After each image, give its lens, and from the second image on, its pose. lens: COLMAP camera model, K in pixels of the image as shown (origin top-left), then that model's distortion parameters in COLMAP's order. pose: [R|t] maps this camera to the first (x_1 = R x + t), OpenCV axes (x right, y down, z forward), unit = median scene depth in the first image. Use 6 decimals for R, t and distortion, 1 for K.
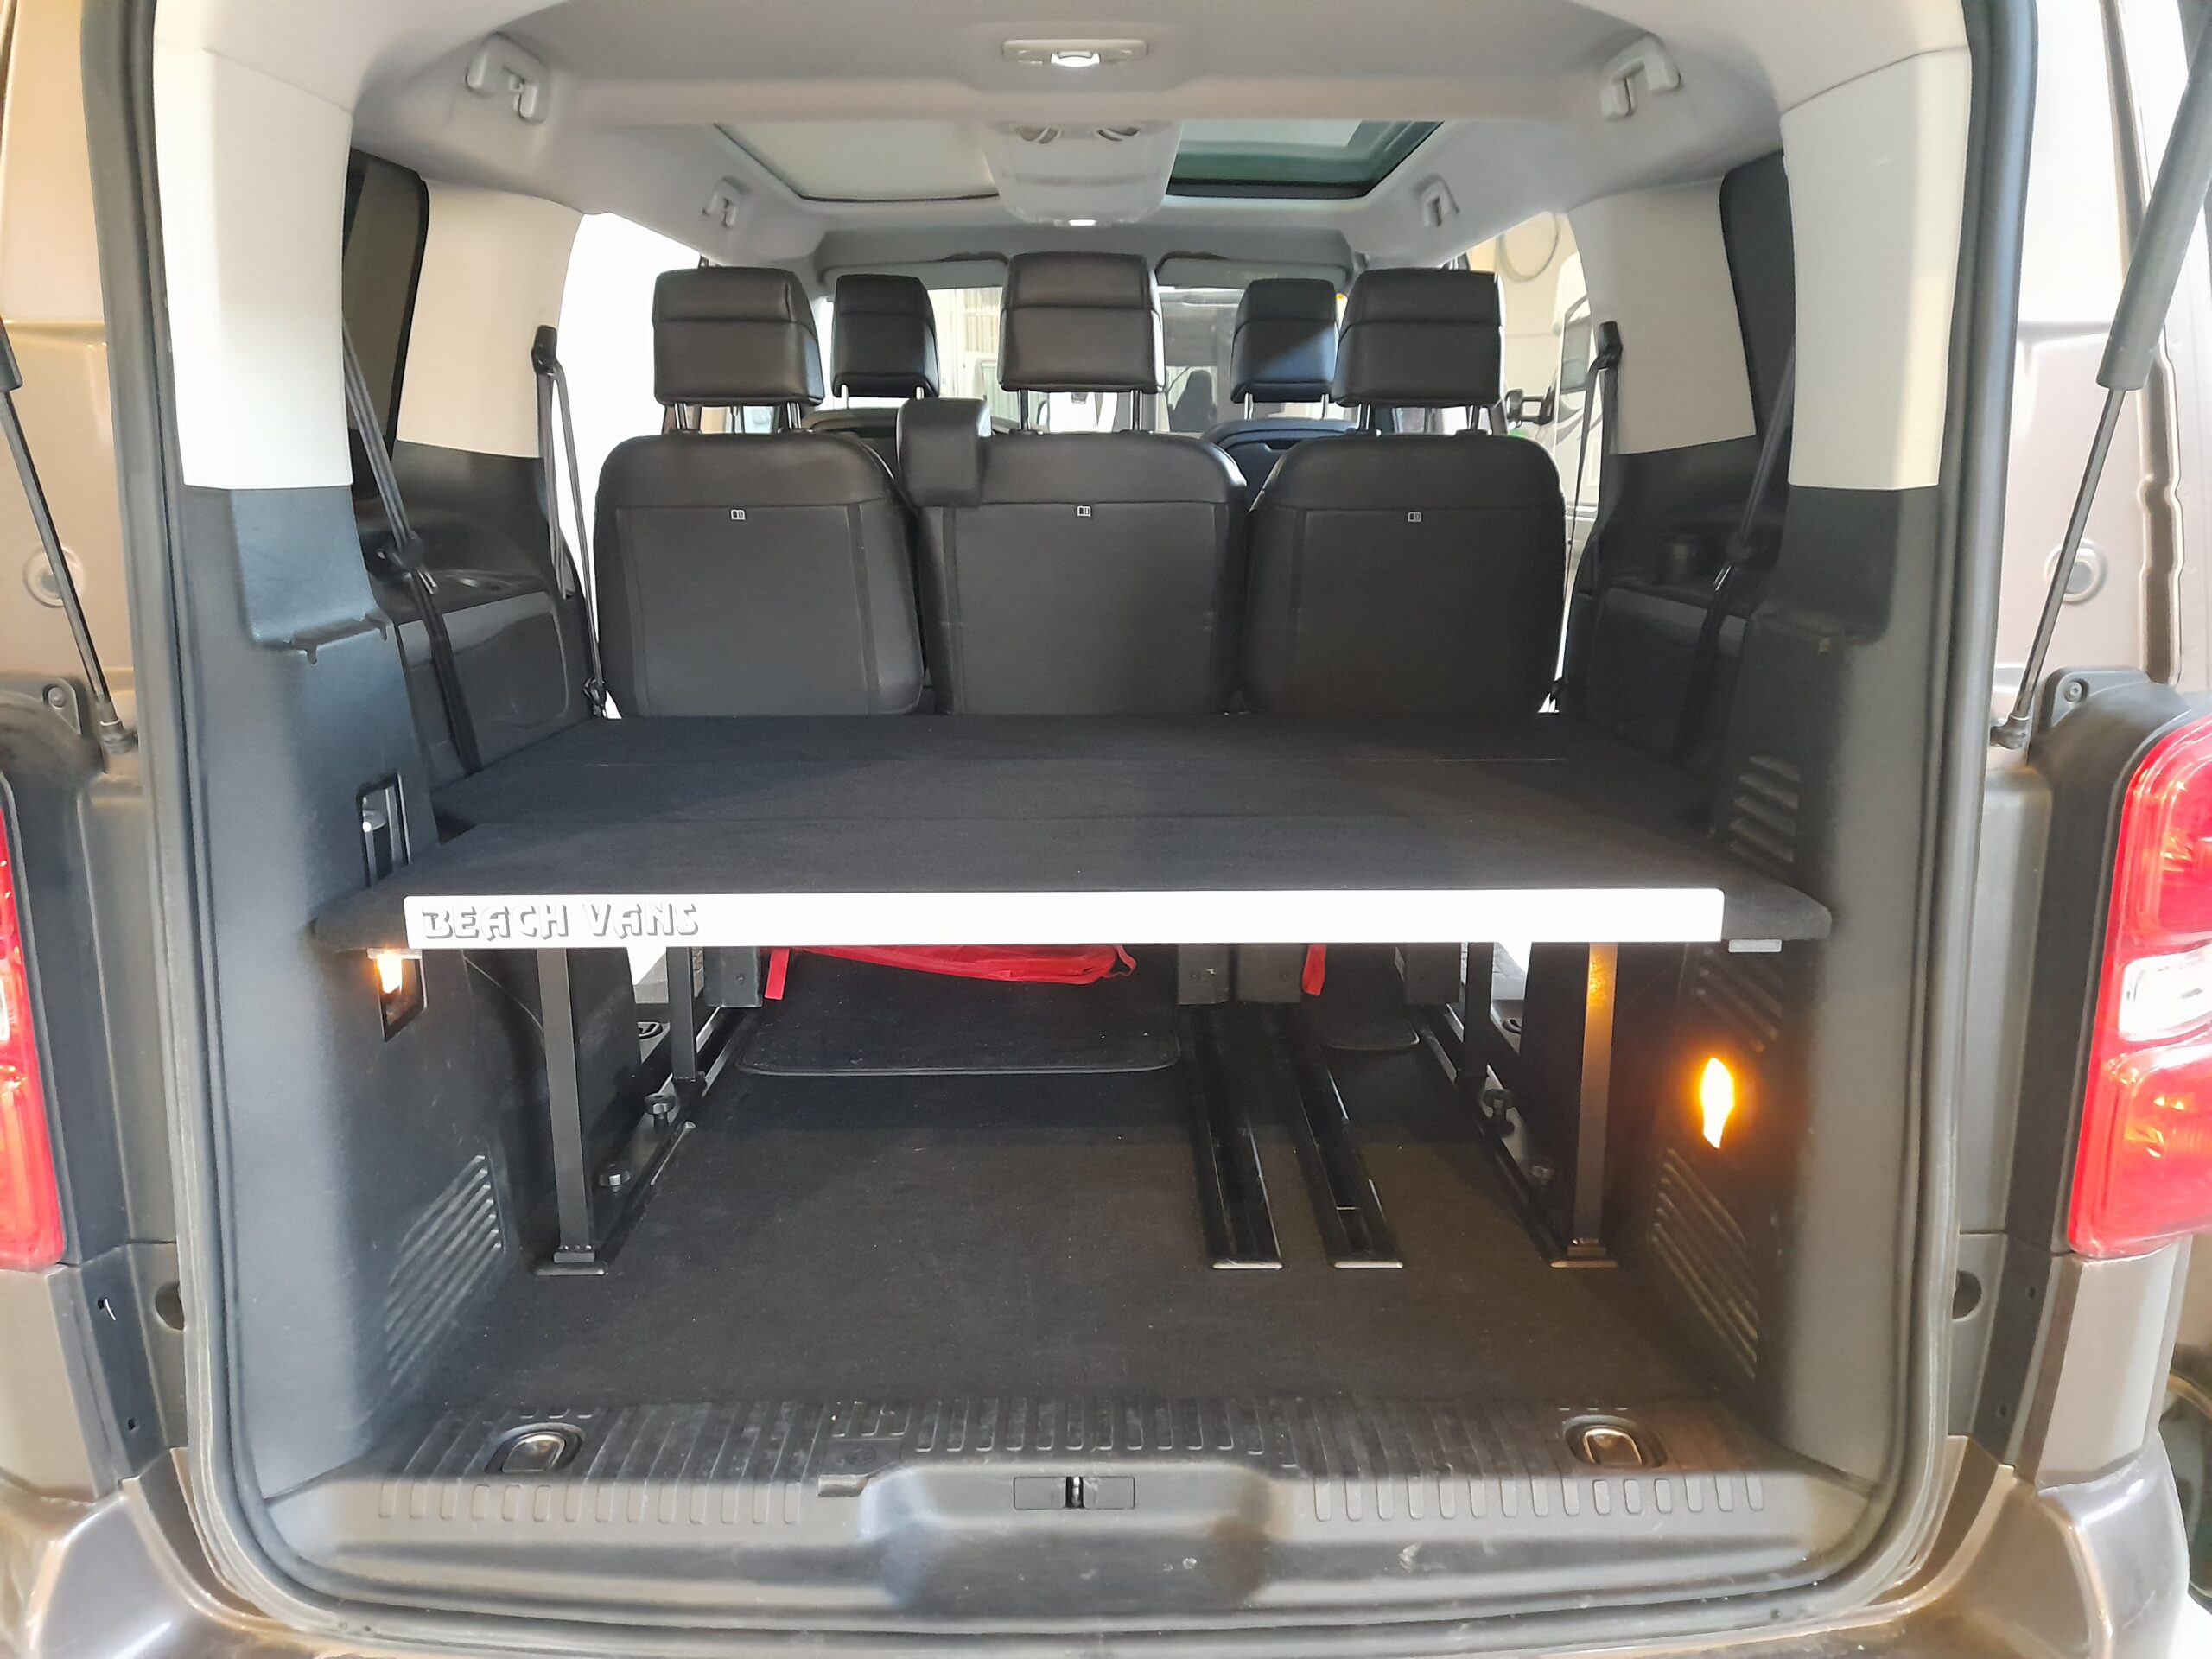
lens RADIAL K [[1621.2, 0, 1114.9], [0, 1621.2, 820.2], [0, 0, 1]] dist [0.040583, -0.023252]
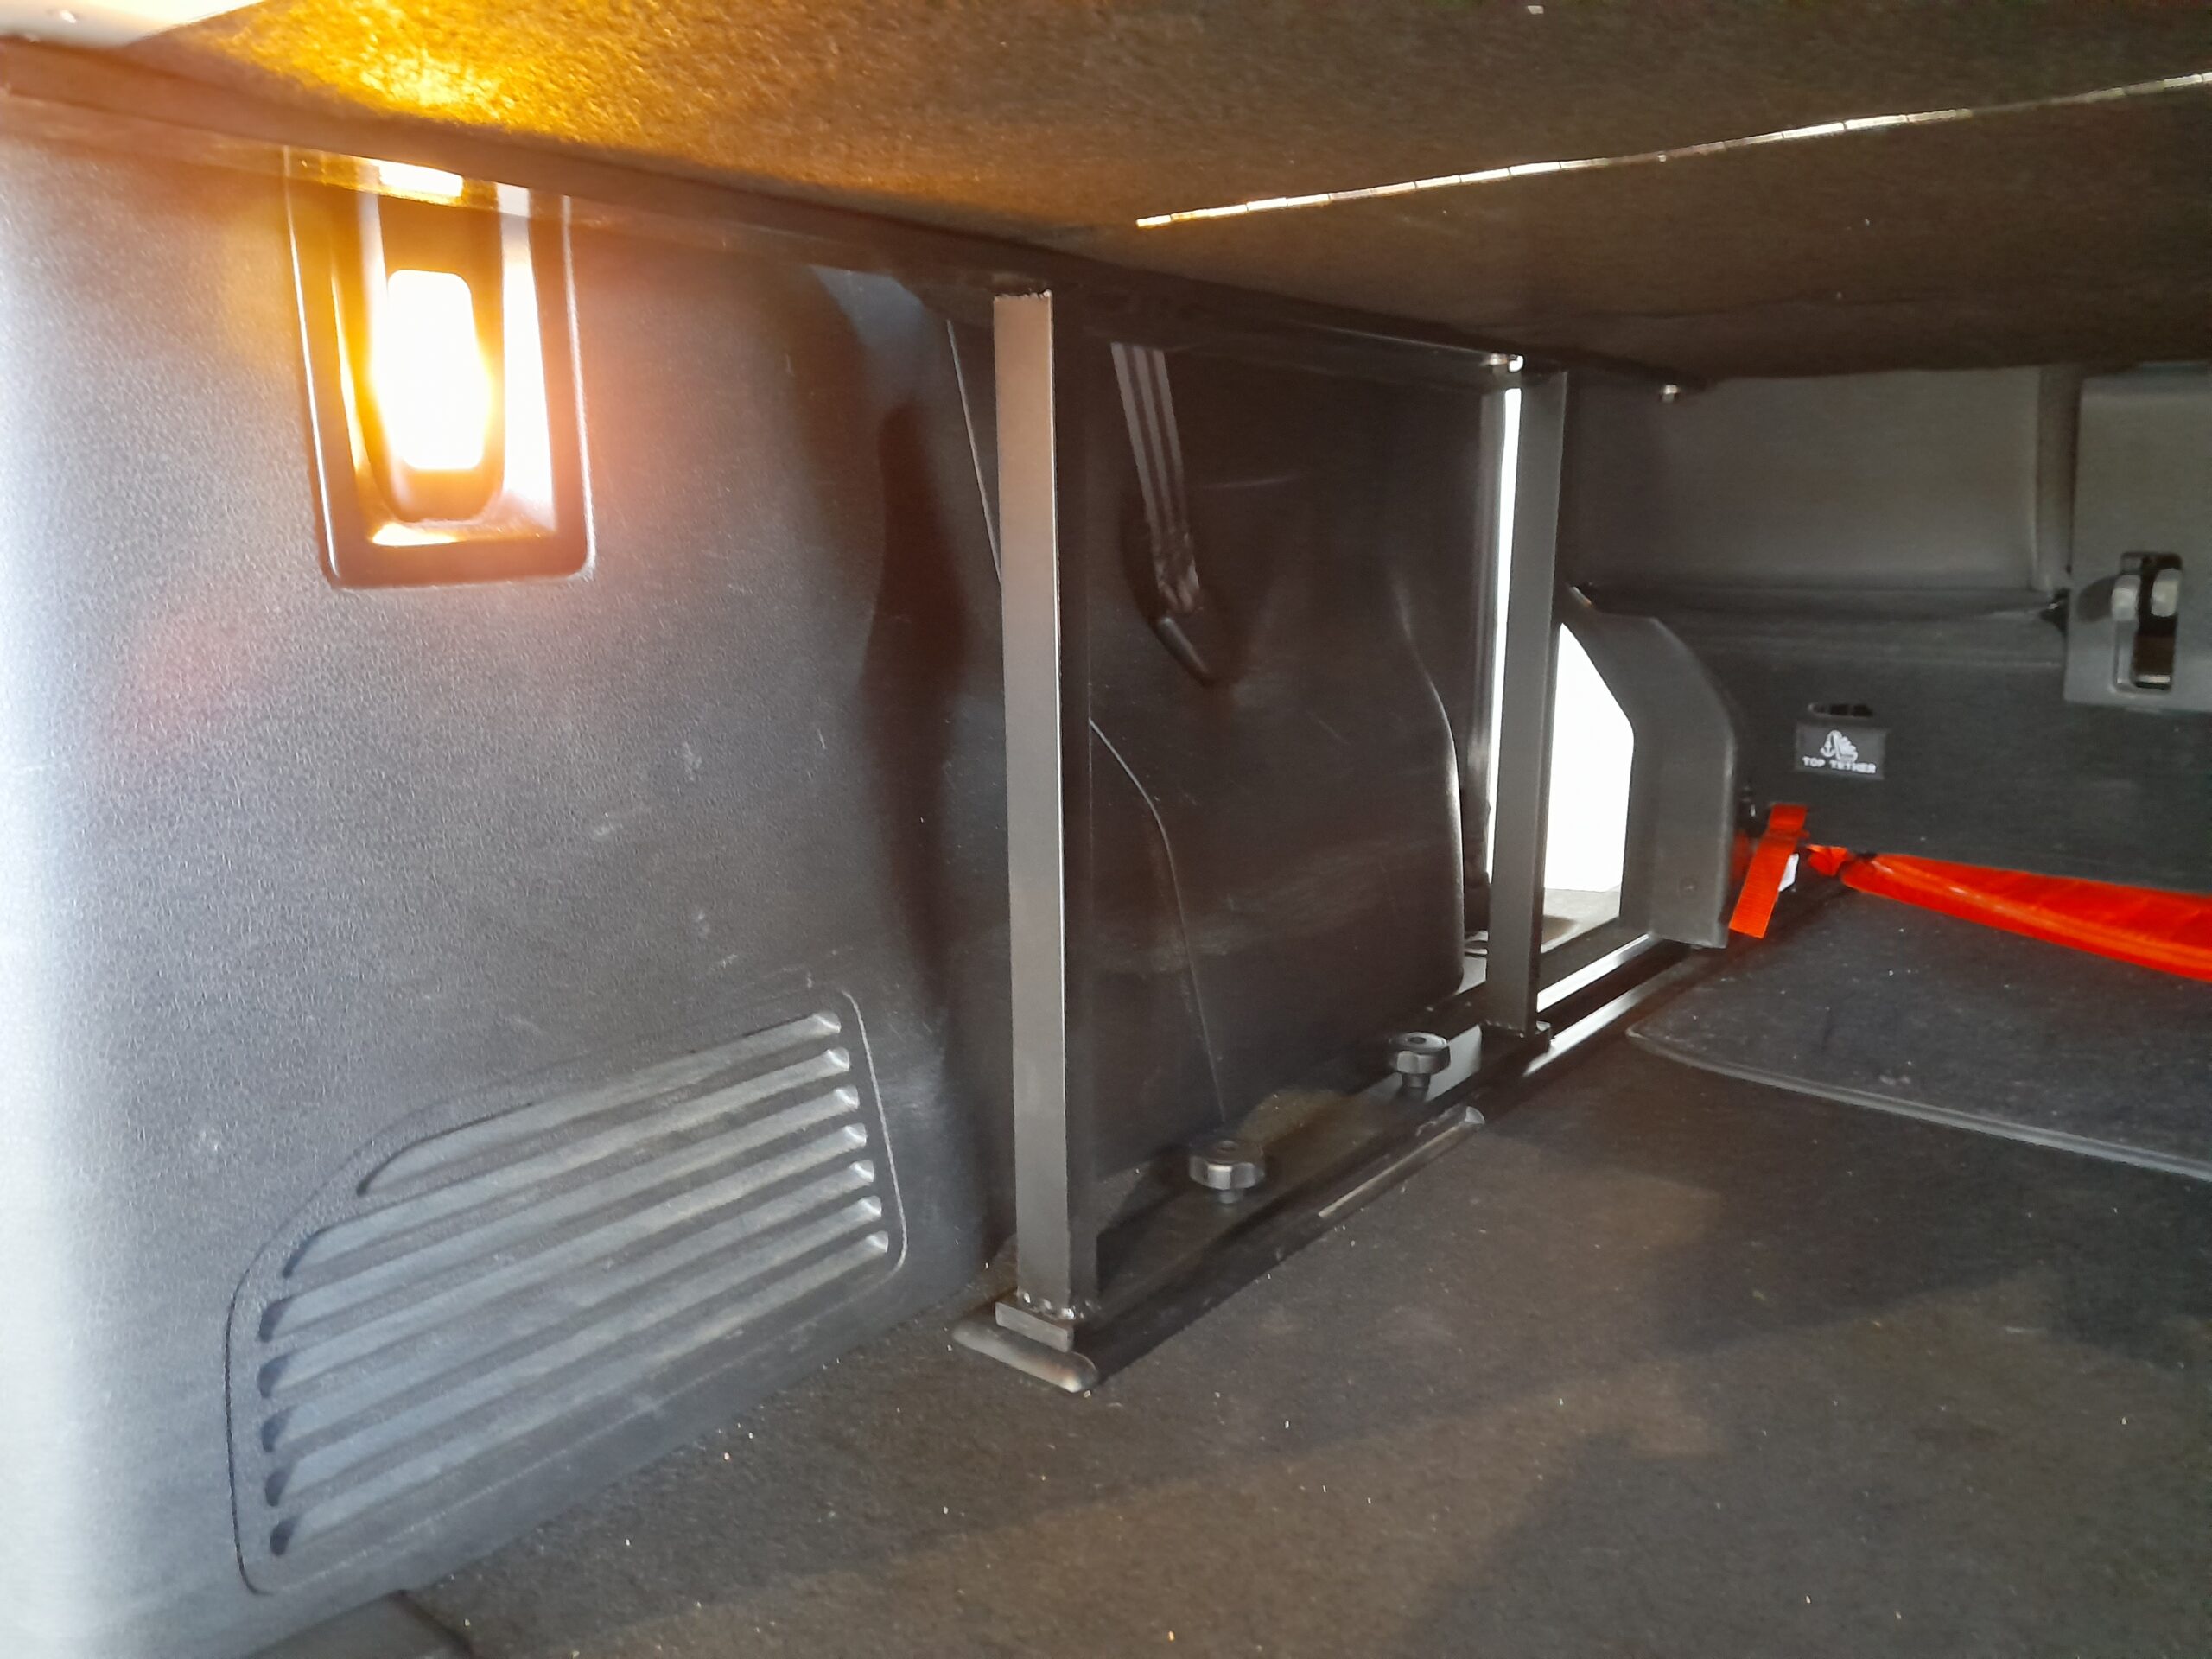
lens RADIAL K [[1621.2, 0, 1106.4], [0, 1621.2, 830.4], [0, 0, 1]] dist [0.040583, -0.023252]
pose [[0.775843, 0.129568, -0.617479, -0.077859], [-0.138791, 0.989762, 0.033300, 0.126773], [0.615472, 0.059864, 0.785882, 0.678899]]
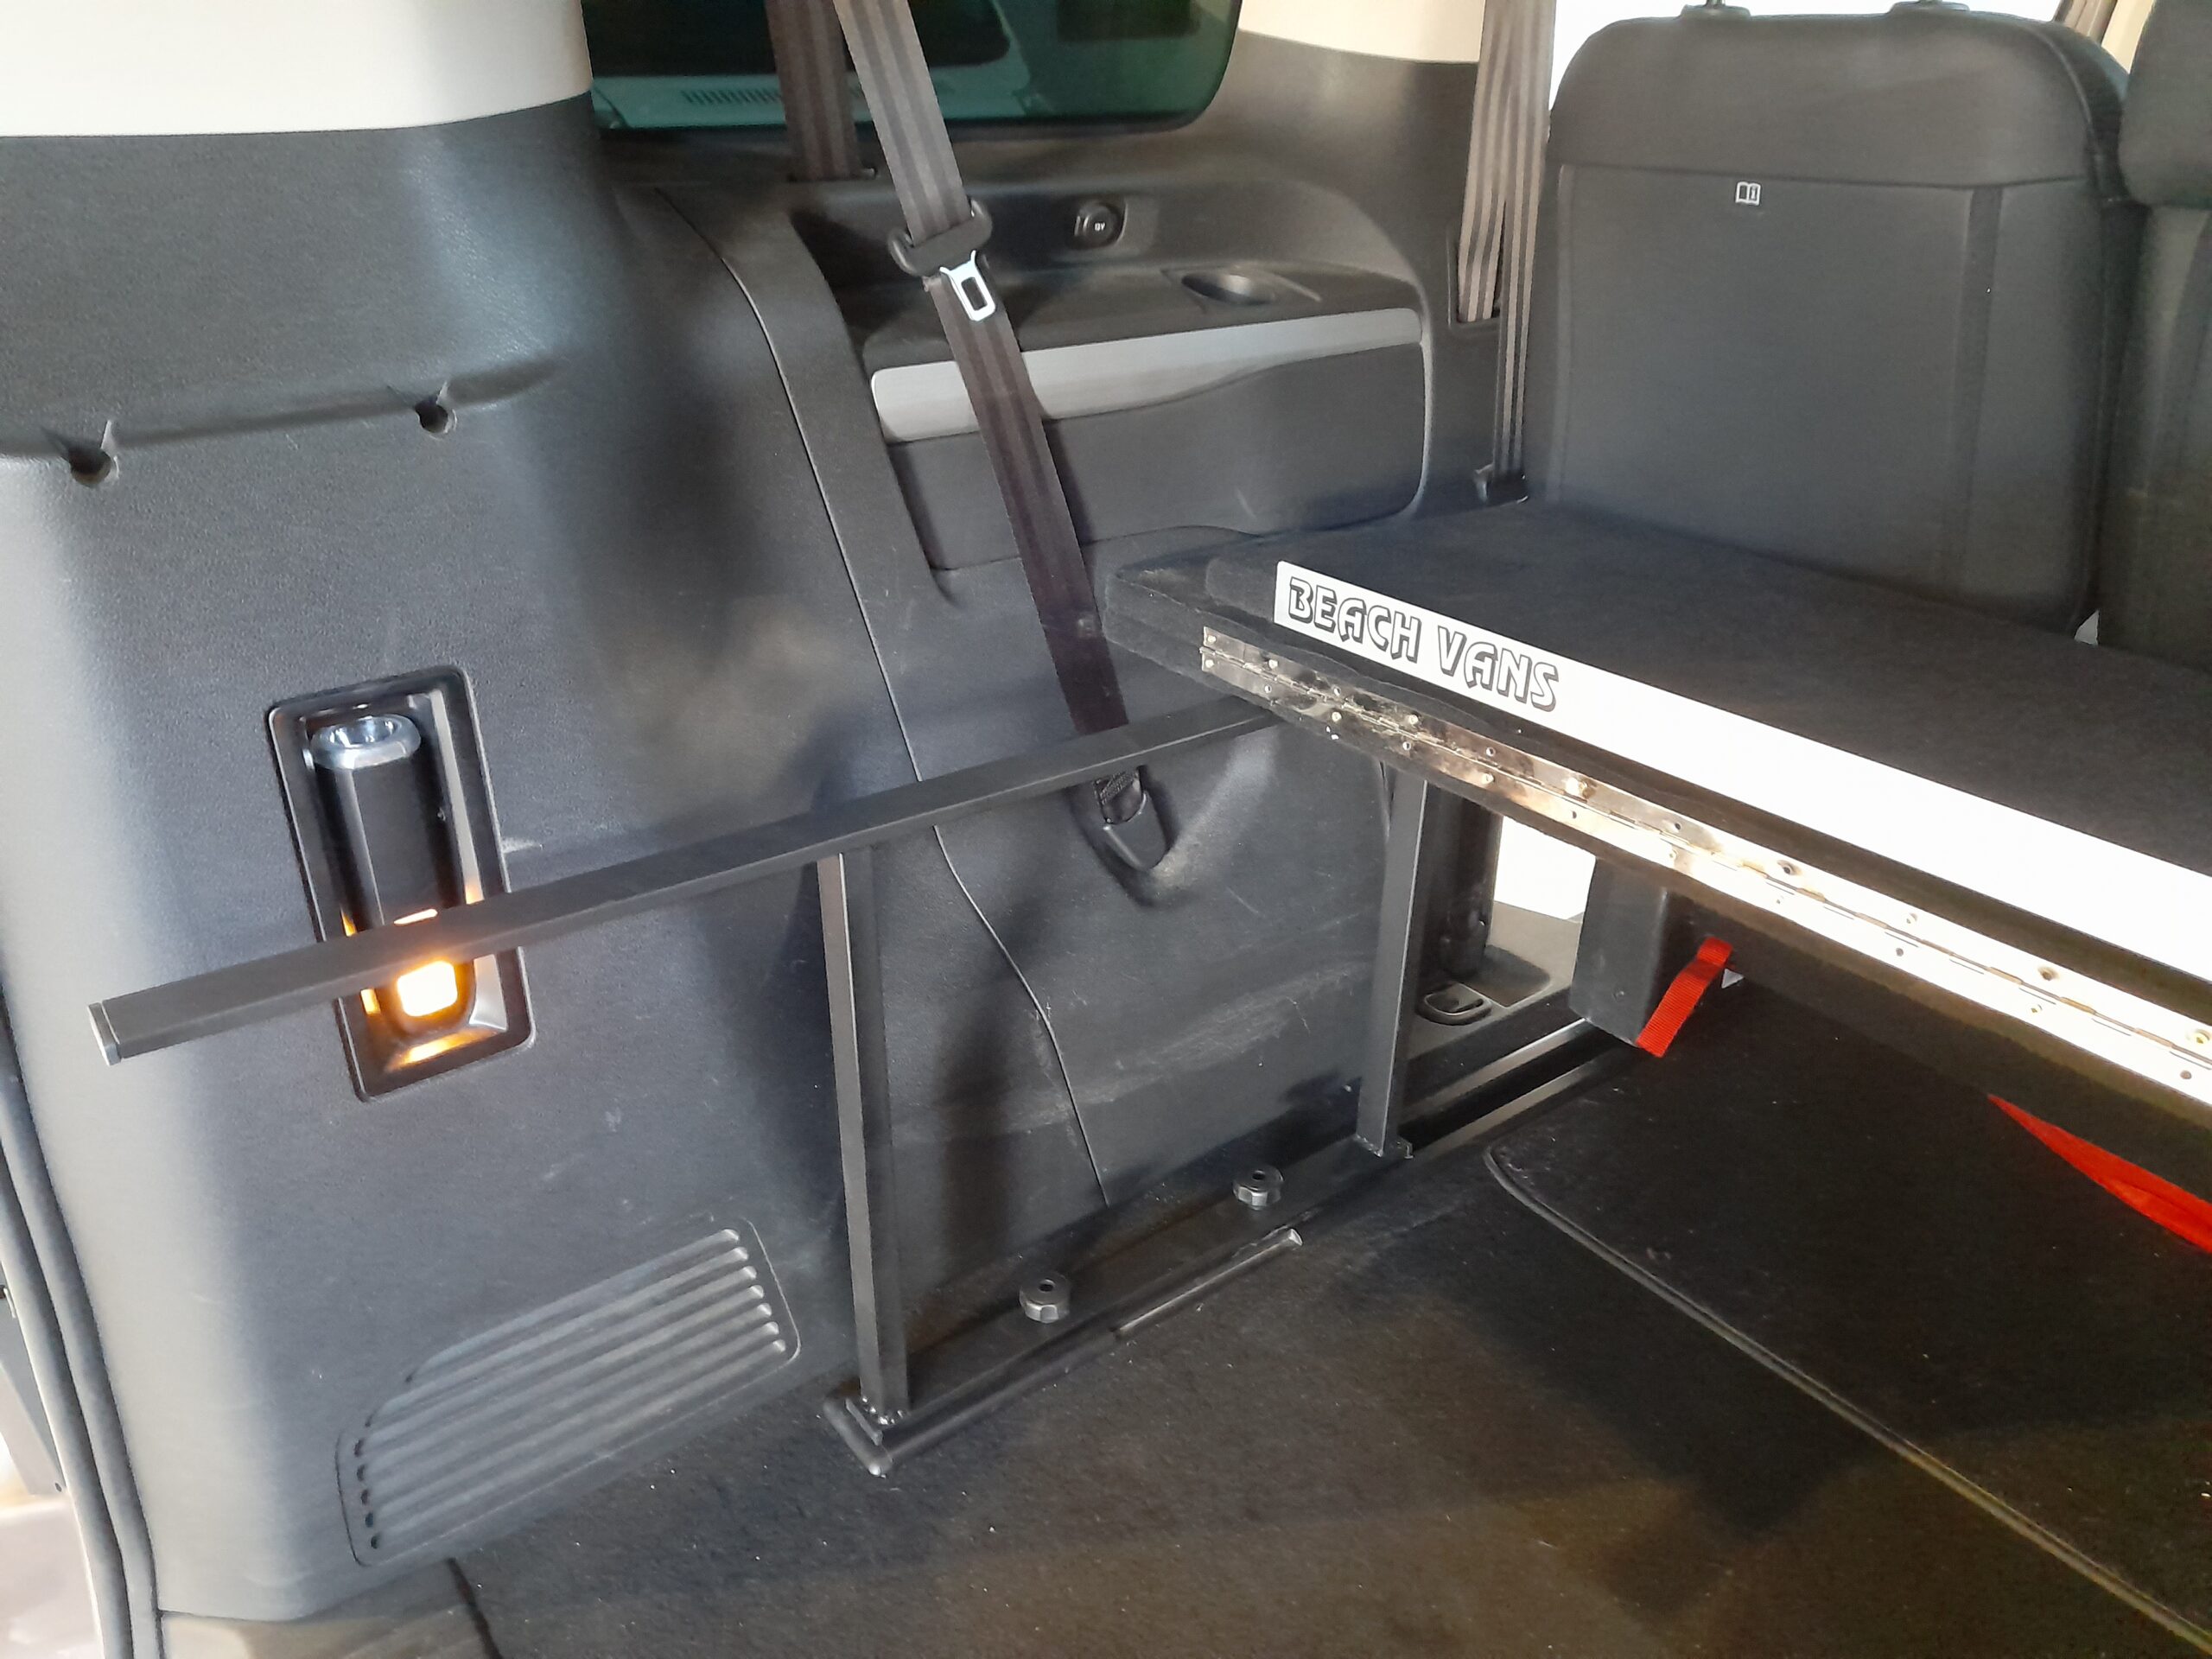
lens RADIAL K [[1621.2, 0, 1111.0], [0, 1621.2, 818.3], [0, 0, 1]] dist [0.040583, -0.023252]
pose [[0.592959, 0.357209, -0.721666, 0.103141], [-0.185361, 0.932703, 0.309366, -0.167572], [0.783608, -0.049672, 0.619267, 0.691733]]
